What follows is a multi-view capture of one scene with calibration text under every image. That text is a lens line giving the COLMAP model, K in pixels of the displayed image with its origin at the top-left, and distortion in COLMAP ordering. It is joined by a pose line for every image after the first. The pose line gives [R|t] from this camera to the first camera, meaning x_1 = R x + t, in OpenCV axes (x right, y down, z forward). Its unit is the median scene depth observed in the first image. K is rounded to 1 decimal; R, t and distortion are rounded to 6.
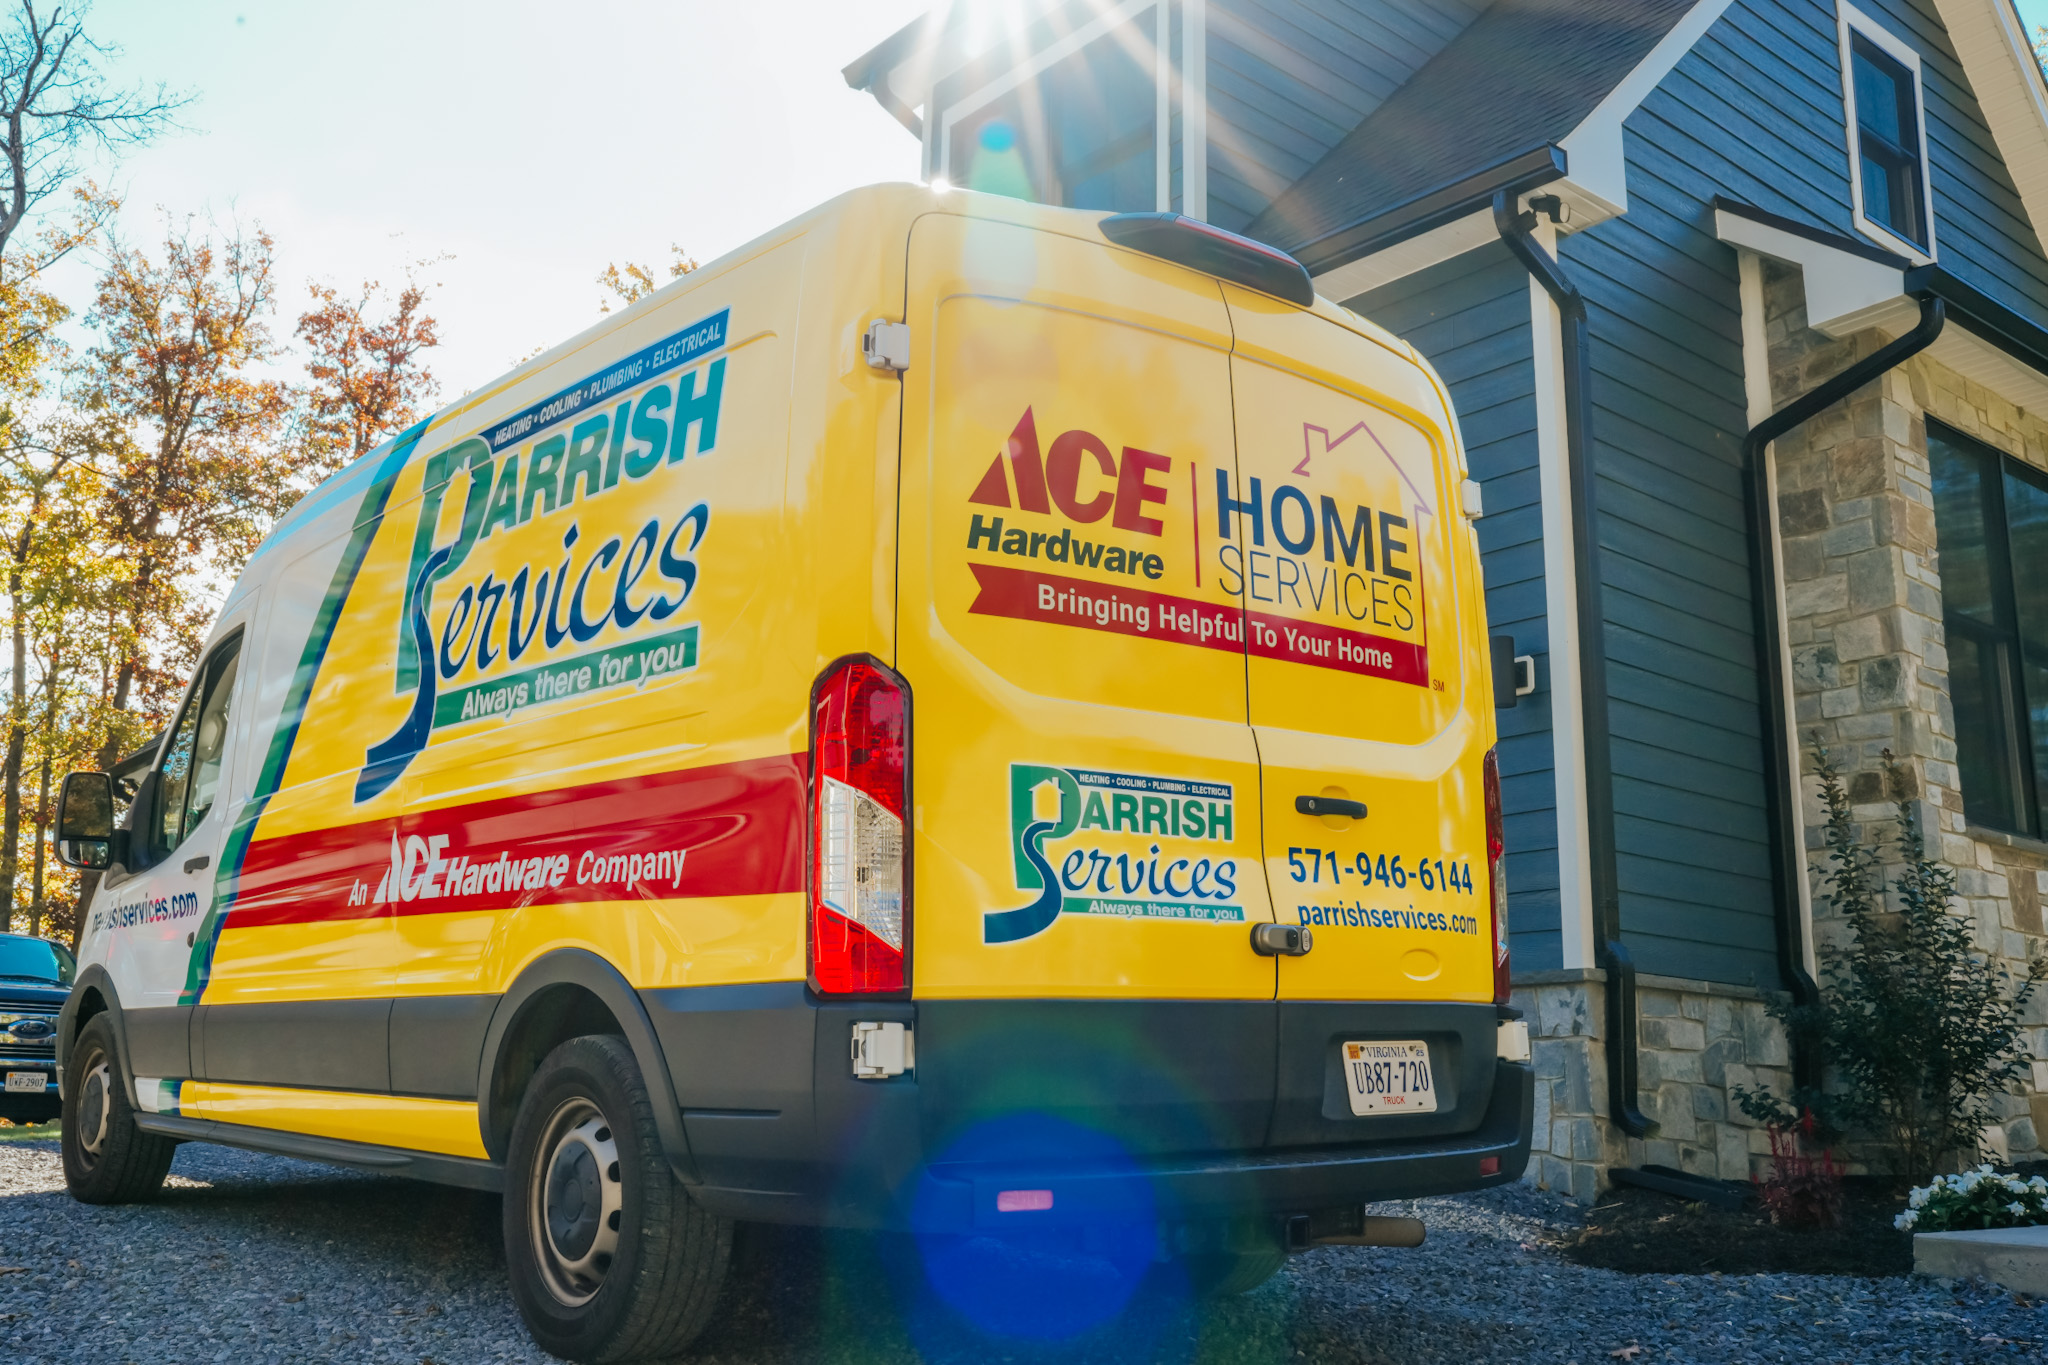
lens RADIAL K [[2079.6, 0, 1012.7], [0, 2079.6, 676.2], [0, 0, 1]] dist [0.019766, 0.041891]
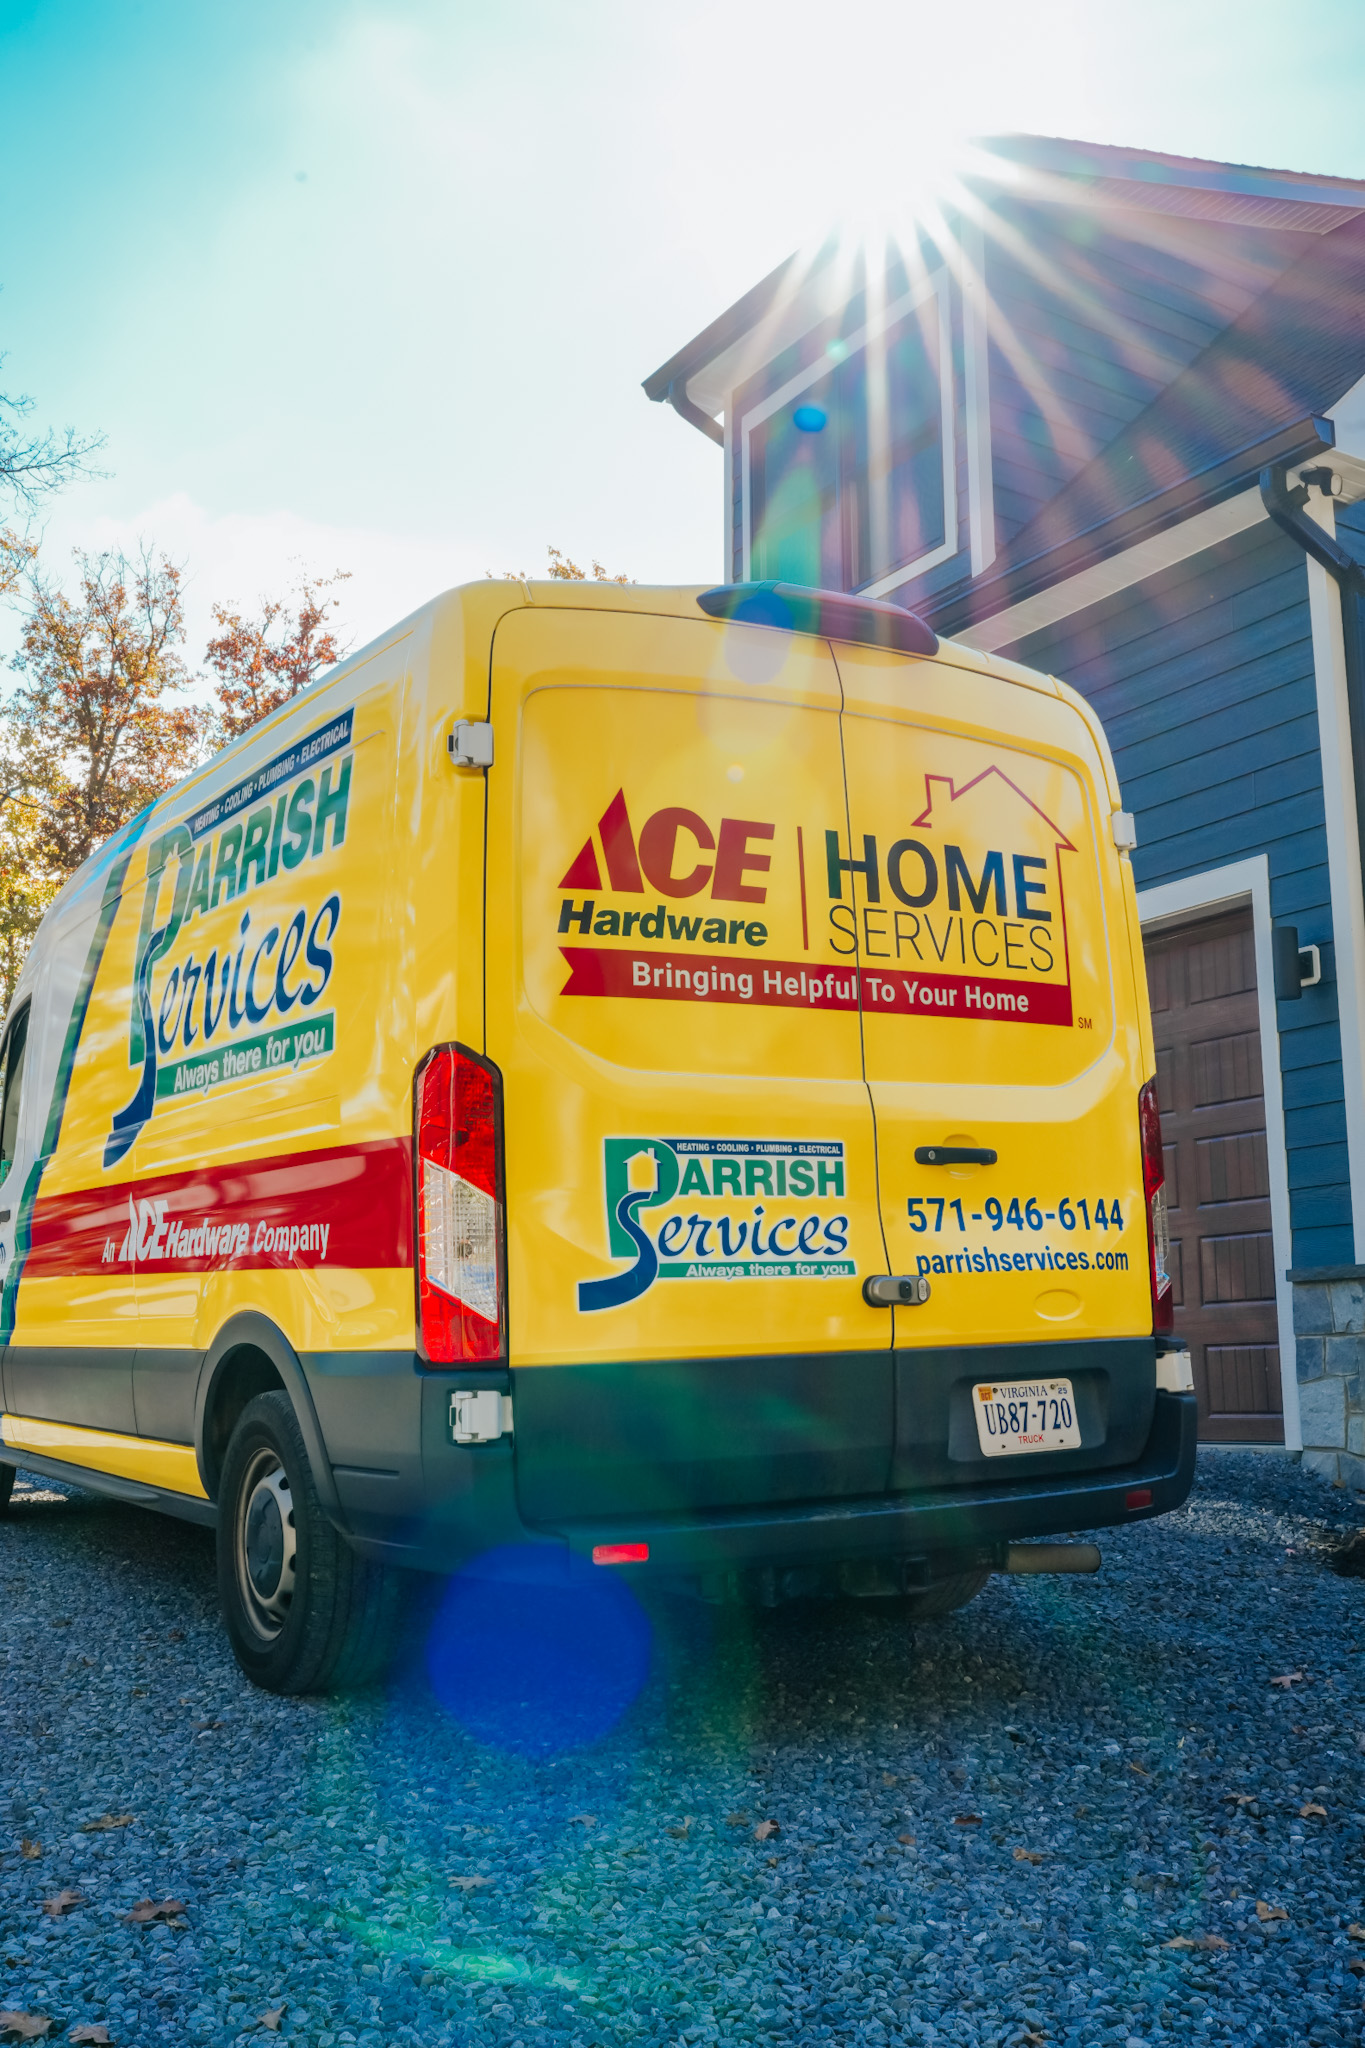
lens RADIAL K [[2079.6, 0, 682.5], [0, 2079.6, 1024.0], [0, 0, 1]] dist [0.019766, 0.041891]
pose [[0.987283, -0.045600, -0.152294, 0.178610], [0.052447, 0.997771, 0.041250, -0.050380], [0.150074, -0.048712, 0.987474, -0.023992]]
